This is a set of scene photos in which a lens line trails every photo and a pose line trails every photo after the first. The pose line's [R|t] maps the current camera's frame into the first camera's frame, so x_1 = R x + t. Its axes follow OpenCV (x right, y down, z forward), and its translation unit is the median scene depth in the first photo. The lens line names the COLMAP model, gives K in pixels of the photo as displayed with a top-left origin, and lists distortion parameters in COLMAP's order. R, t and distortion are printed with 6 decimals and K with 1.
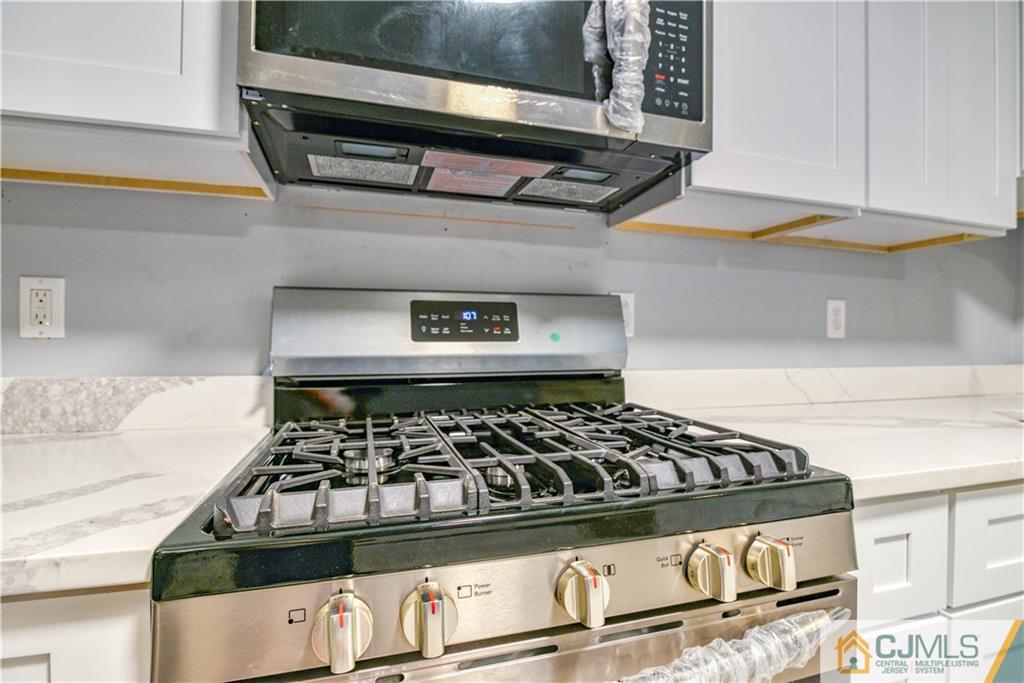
lens RADIAL K [[509.3, 0, 507.1], [0, 509.3, 338.5], [0, 0, 1]] dist [-0.000127, -0.009690]
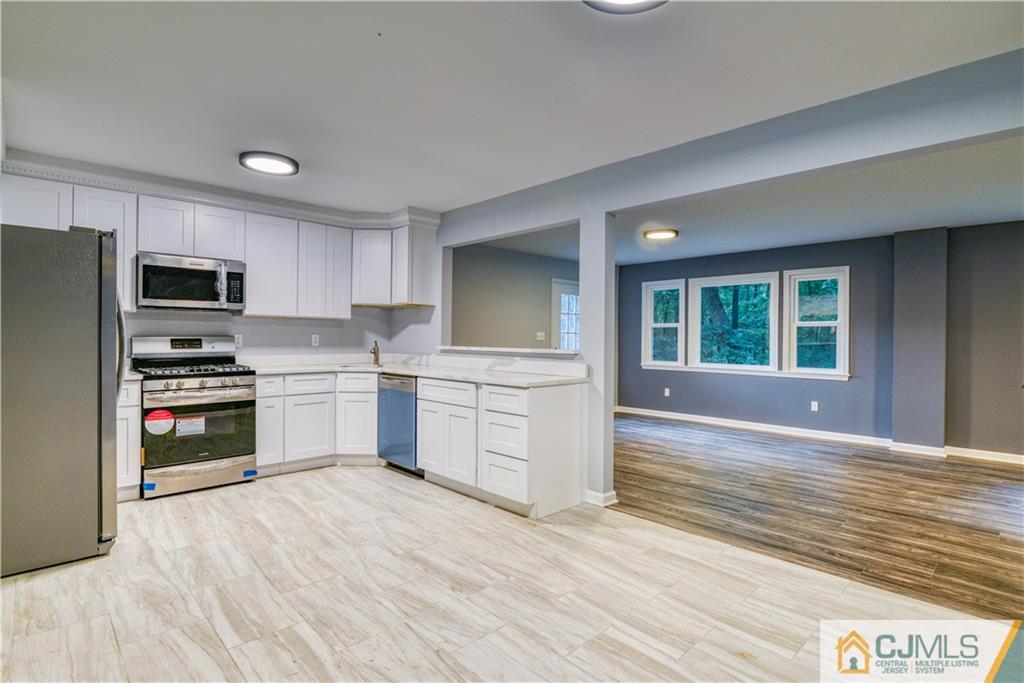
lens RADIAL K [[523.8, 0, 504.7], [0, 523.8, 338.6], [0, 0, 1]] dist [-0.020272, 0.000839]
pose [[0.895533, -0.001546, 0.444992, 0.339217], [-0.002655, 0.999958, 0.008818, -0.115851], [-0.444986, -0.009078, 0.895491, -3.764592]]
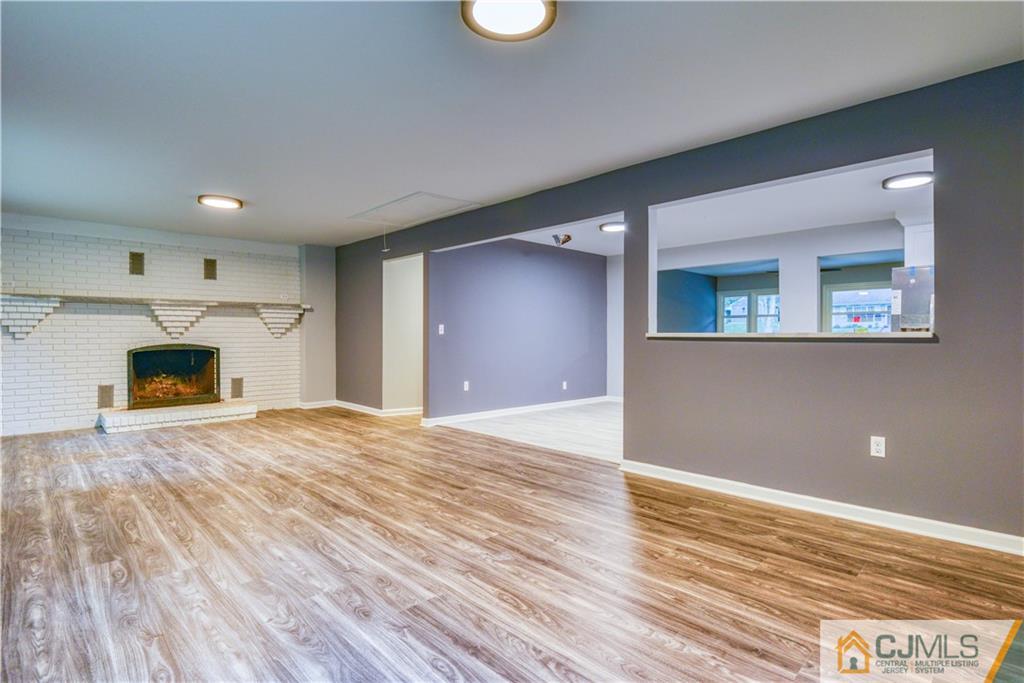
lens RADIAL K [[505.0, 0, 514.2], [0, 505.0, 339.8], [0, 0, 1]] dist [0.000629, -0.012677]
pose [[-0.880092, -0.006076, -0.474765, 4.967141], [-0.006106, 0.999980, -0.001480, 0.053932], [0.474764, 0.001596, -0.880112, 1.862354]]
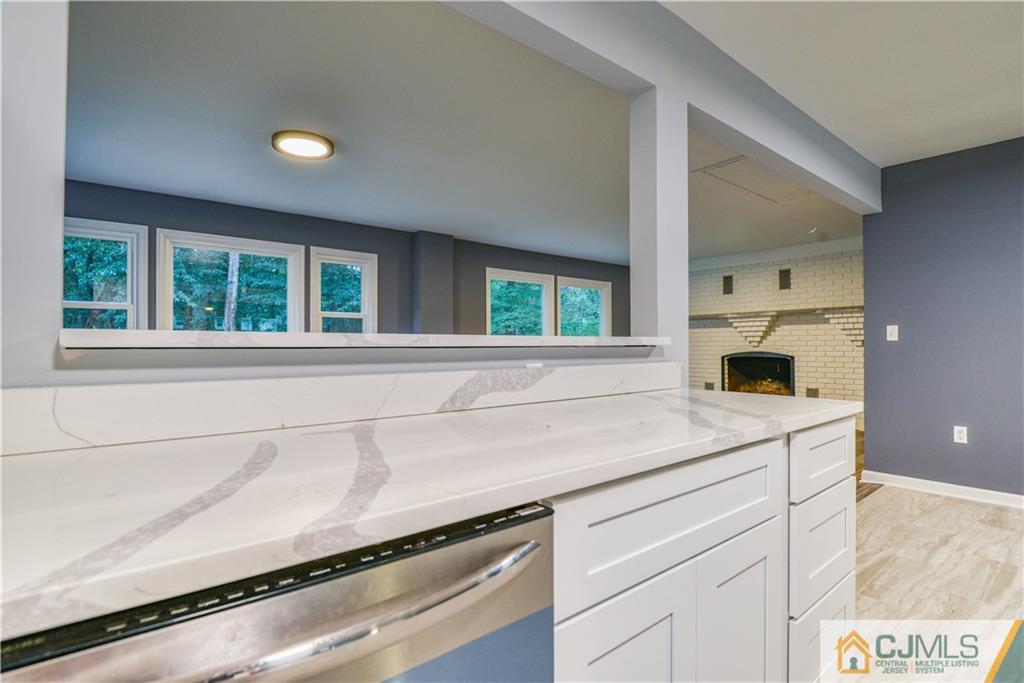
lens RADIAL K [[505.0, 0, 514.2], [0, 505.0, 339.8], [0, 0, 1]] dist [0.000629, -0.012677]
pose [[-0.408279, 0.000873, 0.912857, 0.941706], [-0.005928, 0.999976, -0.003607, 0.006543], [-0.912838, -0.006884, -0.408264, 0.346117]]
